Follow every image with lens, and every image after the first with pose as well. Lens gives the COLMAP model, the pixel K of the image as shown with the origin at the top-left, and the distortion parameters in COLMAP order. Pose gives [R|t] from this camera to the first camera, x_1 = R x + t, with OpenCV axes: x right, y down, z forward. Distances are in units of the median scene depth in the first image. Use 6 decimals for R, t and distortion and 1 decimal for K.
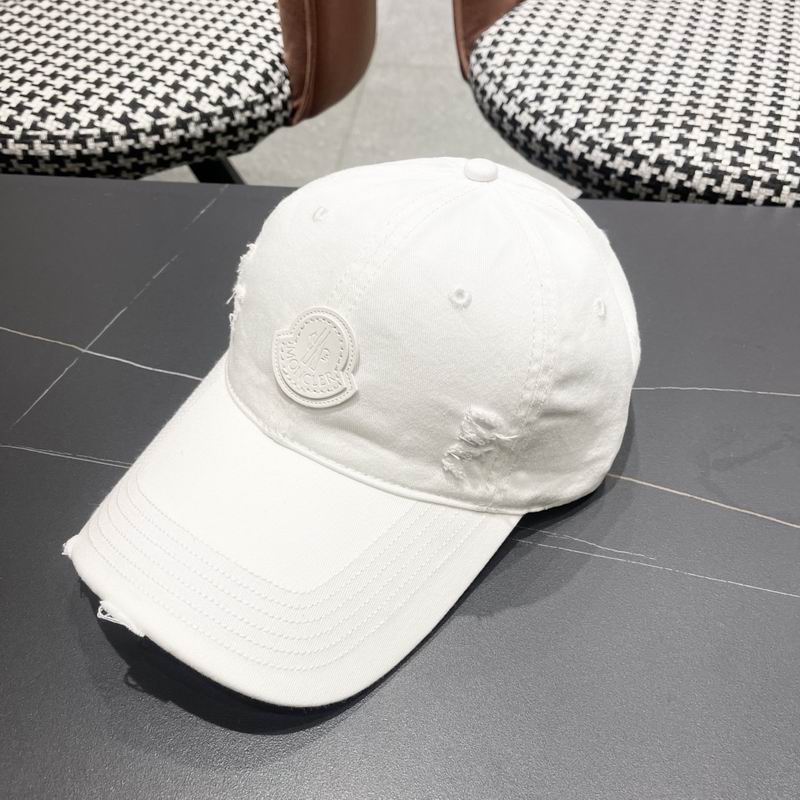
lens RADIAL K [[851.8, 0, 398.0], [0, 851.8, 403.9], [0, 0, 1]] dist [0.018158, 0.000000]
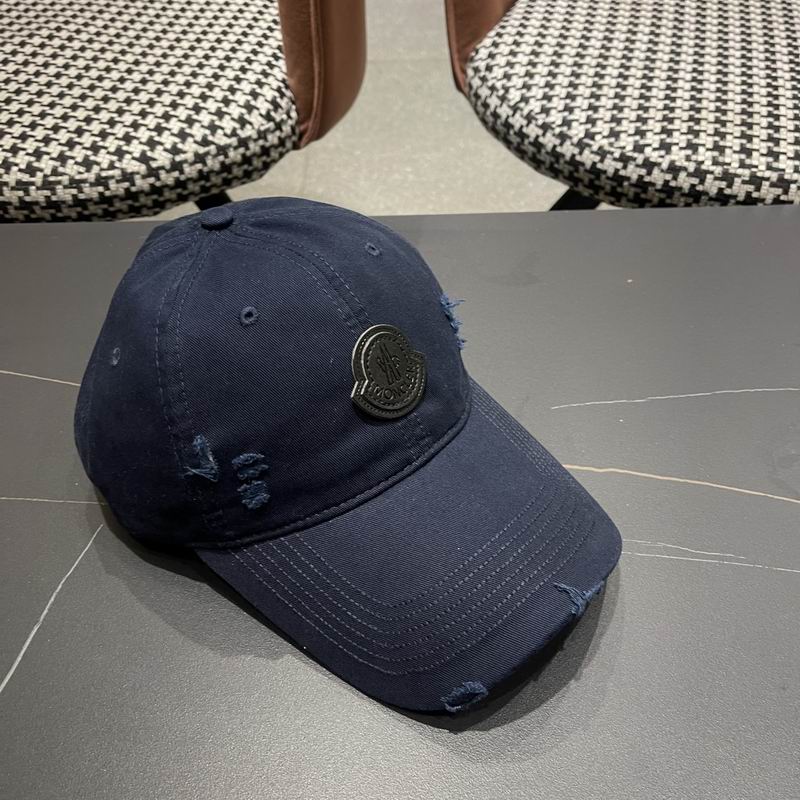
lens RADIAL K [[851.8, 0, 397.4], [0, 851.8, 409.9], [0, 0, 1]] dist [0.018158, 0.000000]
pose [[0.994745, -0.083524, 0.059219, -0.105973], [0.081903, 0.996209, 0.029303, -0.041841], [-0.061443, -0.024299, 0.997815, -0.030795]]
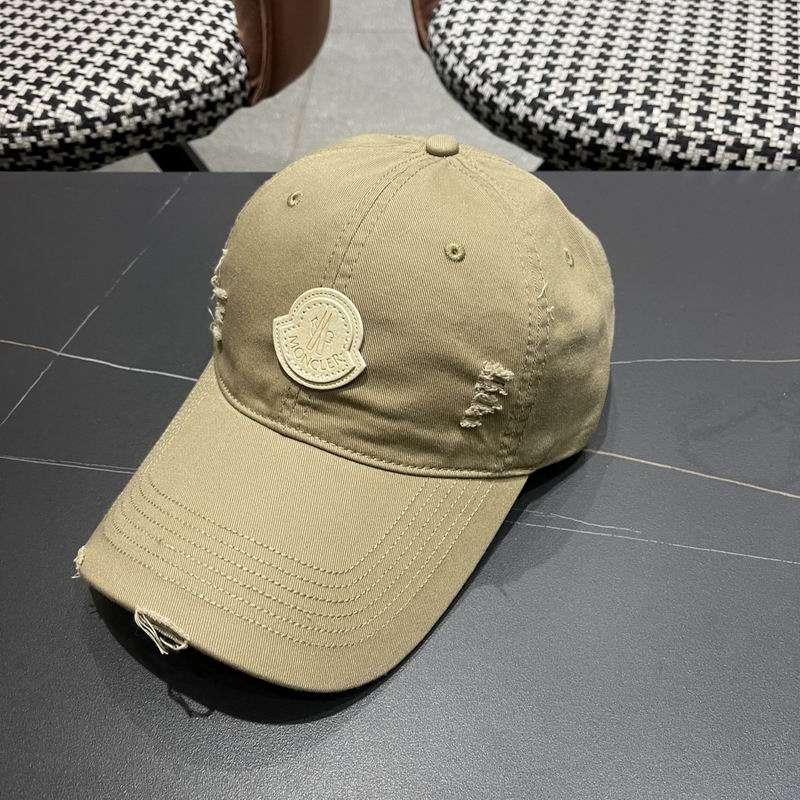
lens RADIAL K [[851.8, 0, 398.6], [0, 851.8, 412.2], [0, 0, 1]] dist [0.018158, 0.000000]
pose [[0.997875, -0.055295, 0.034462, -0.009229], [0.053560, 0.997342, 0.049396, -0.016120], [-0.037102, -0.047445, 0.998185, -0.003220]]
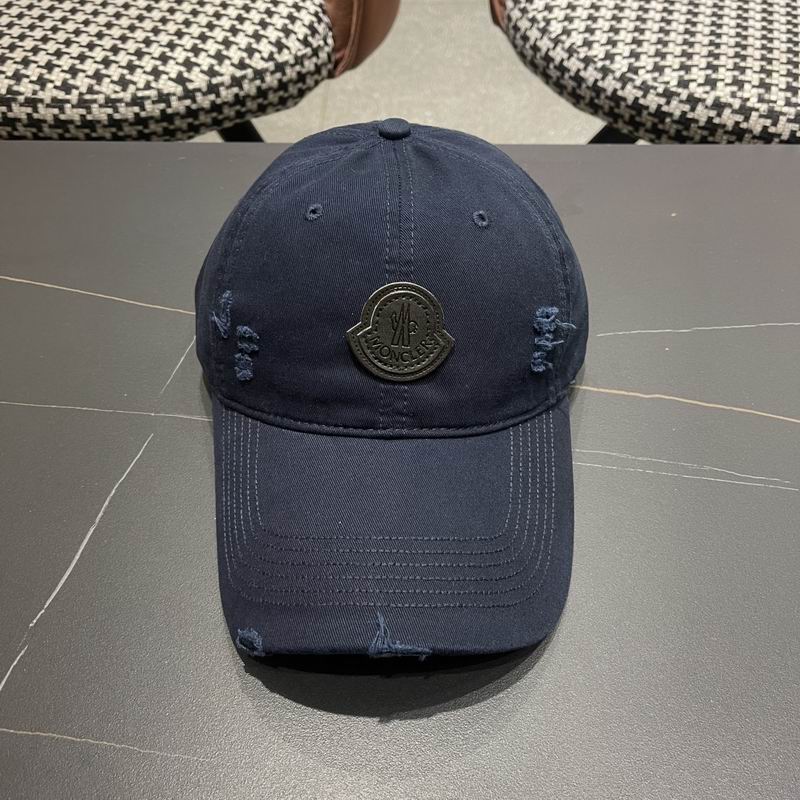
lens RADIAL K [[851.8, 0, 398.0], [0, 851.8, 410.6], [0, 0, 1]] dist [0.018158, 0.000000]
pose [[0.996460, -0.057835, 0.061010, -0.149688], [0.053054, 0.995598, 0.077266, -0.012857], [-0.065211, -0.073755, 0.995142, -0.032961]]
